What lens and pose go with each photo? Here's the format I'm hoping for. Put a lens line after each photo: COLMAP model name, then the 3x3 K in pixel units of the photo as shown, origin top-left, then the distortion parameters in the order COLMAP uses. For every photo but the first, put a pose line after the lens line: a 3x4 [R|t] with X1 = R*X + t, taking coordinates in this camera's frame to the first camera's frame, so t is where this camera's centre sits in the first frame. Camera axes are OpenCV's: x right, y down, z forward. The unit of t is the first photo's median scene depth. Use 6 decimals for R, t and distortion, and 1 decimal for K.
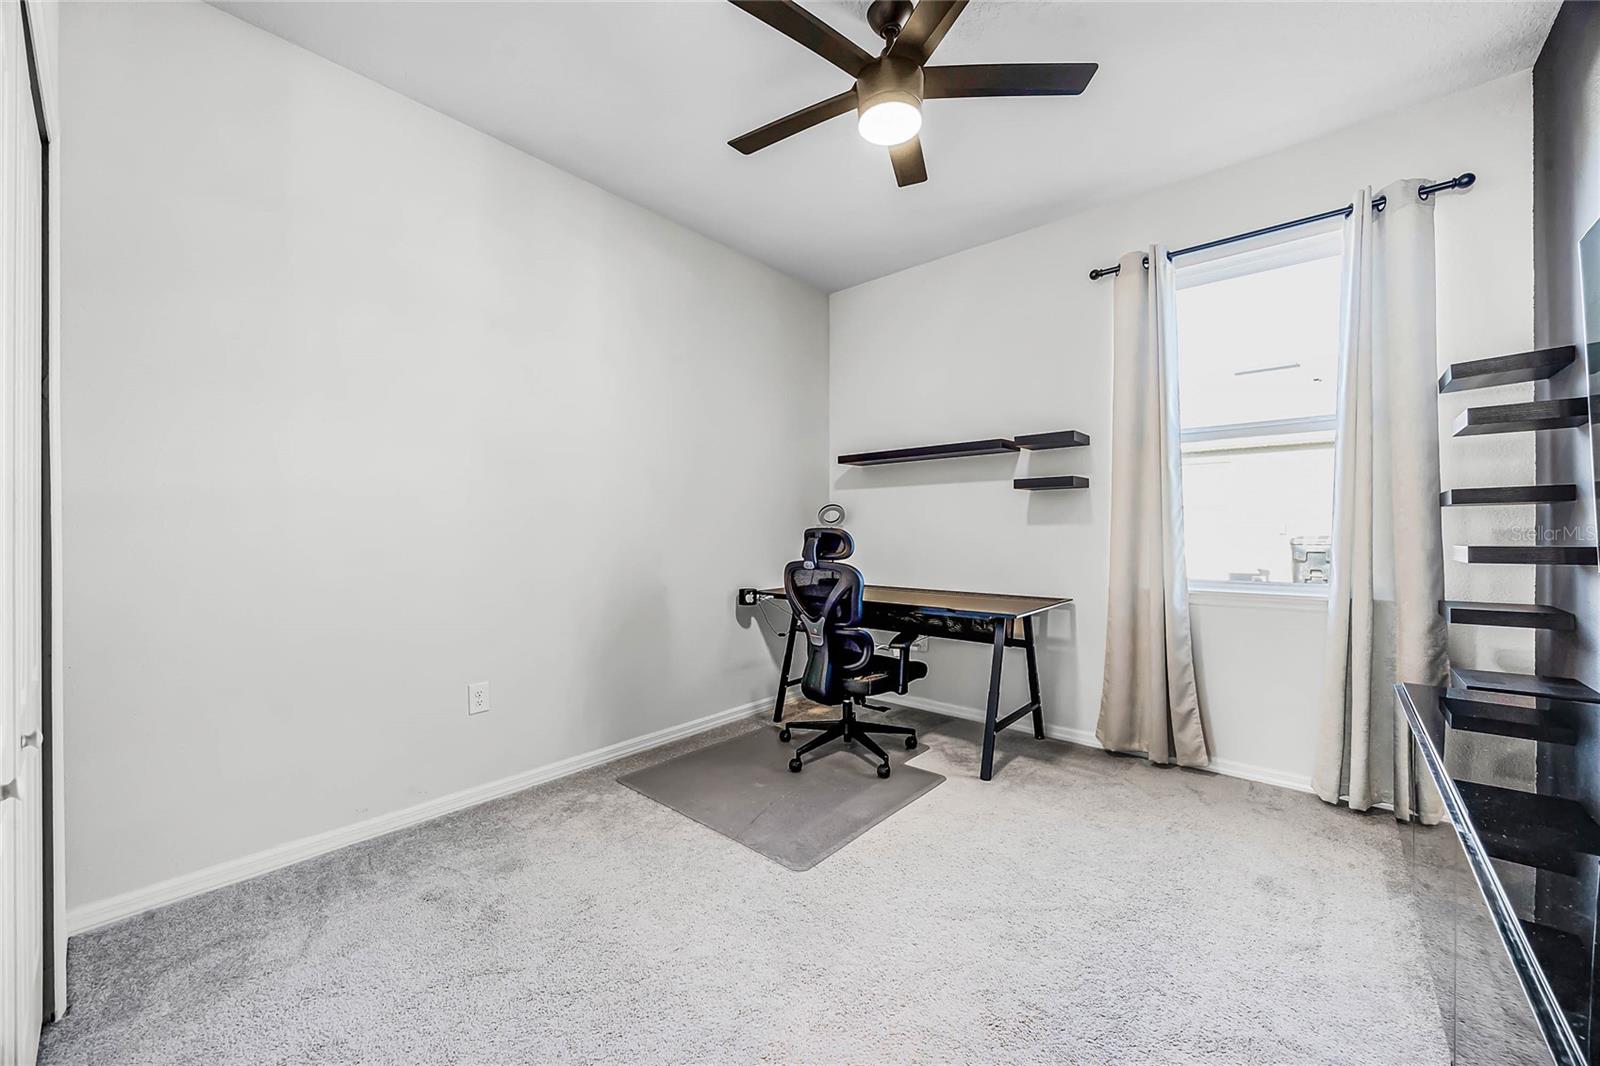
lens RADIAL K [[609.6, 0, 800.5], [0, 609.6, 527.8], [0, 0, 1]] dist [-0.000880, -0.000248]
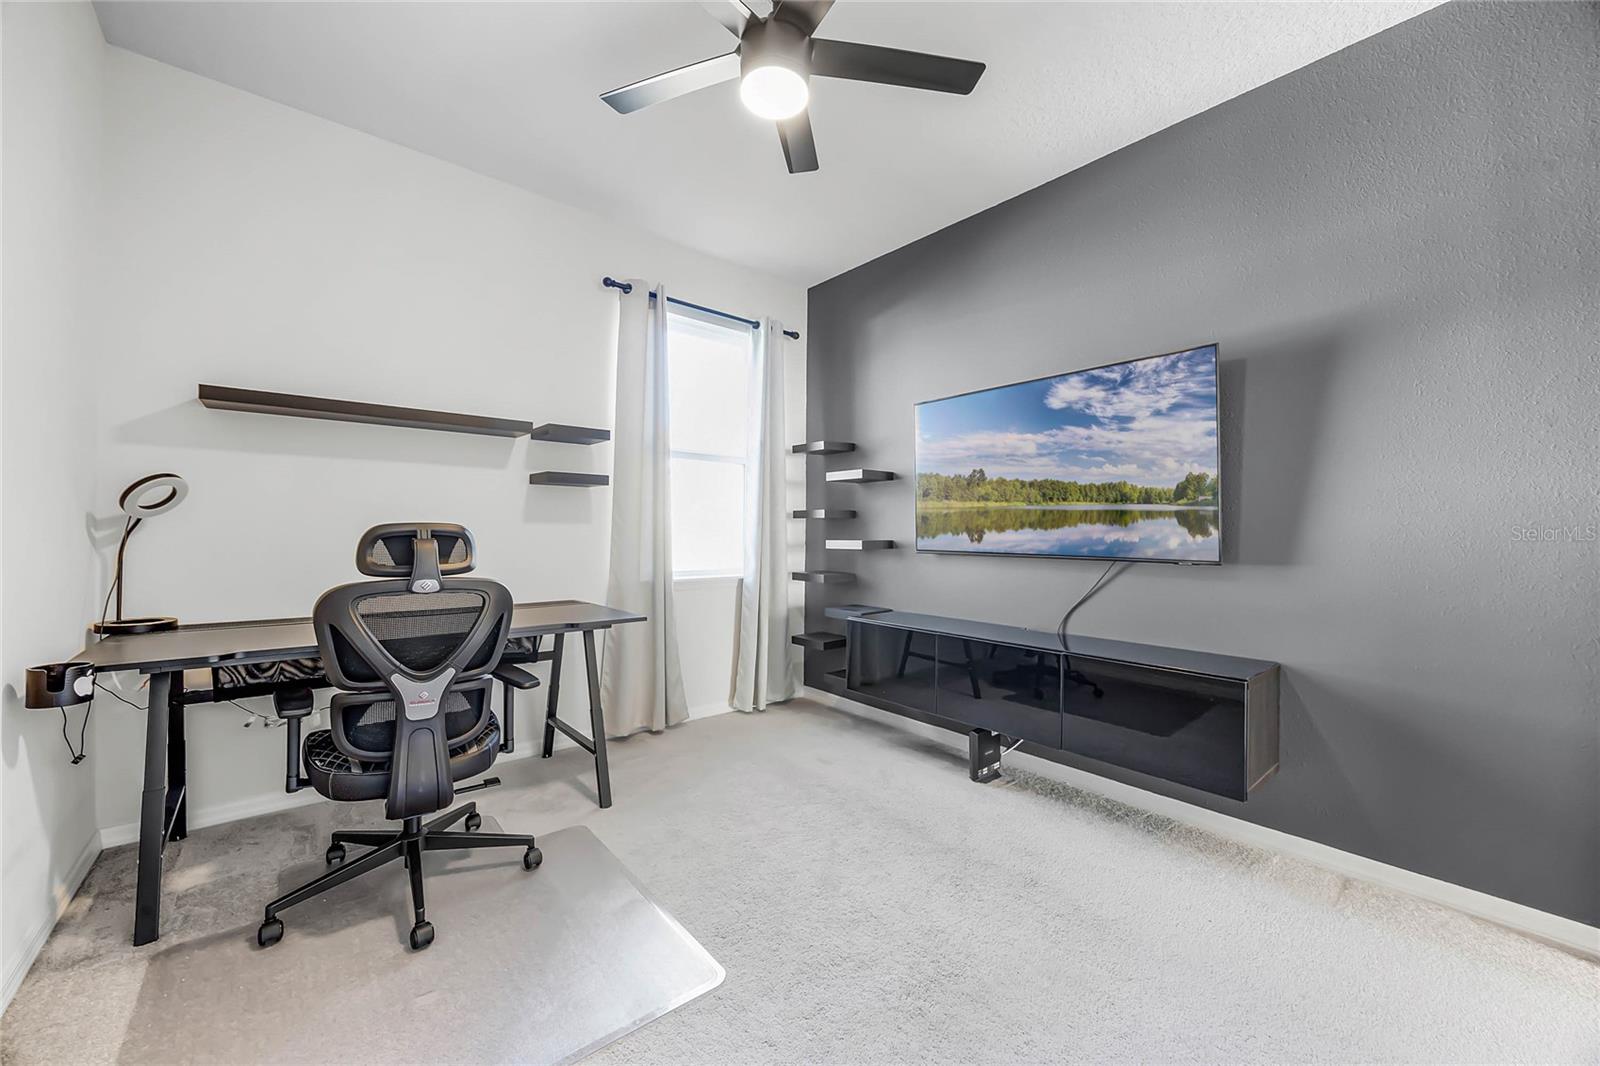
lens RADIAL K [[609.6, 0, 800.5], [0, 609.6, 527.8], [0, 0, 1]] dist [-0.000880, -0.000248]
pose [[0.168782, 0.006366, 0.985633, -0.487839], [-0.016488, 0.999857, -0.003634, -0.000273], [-0.985515, -0.015638, 0.168863, 0.507503]]
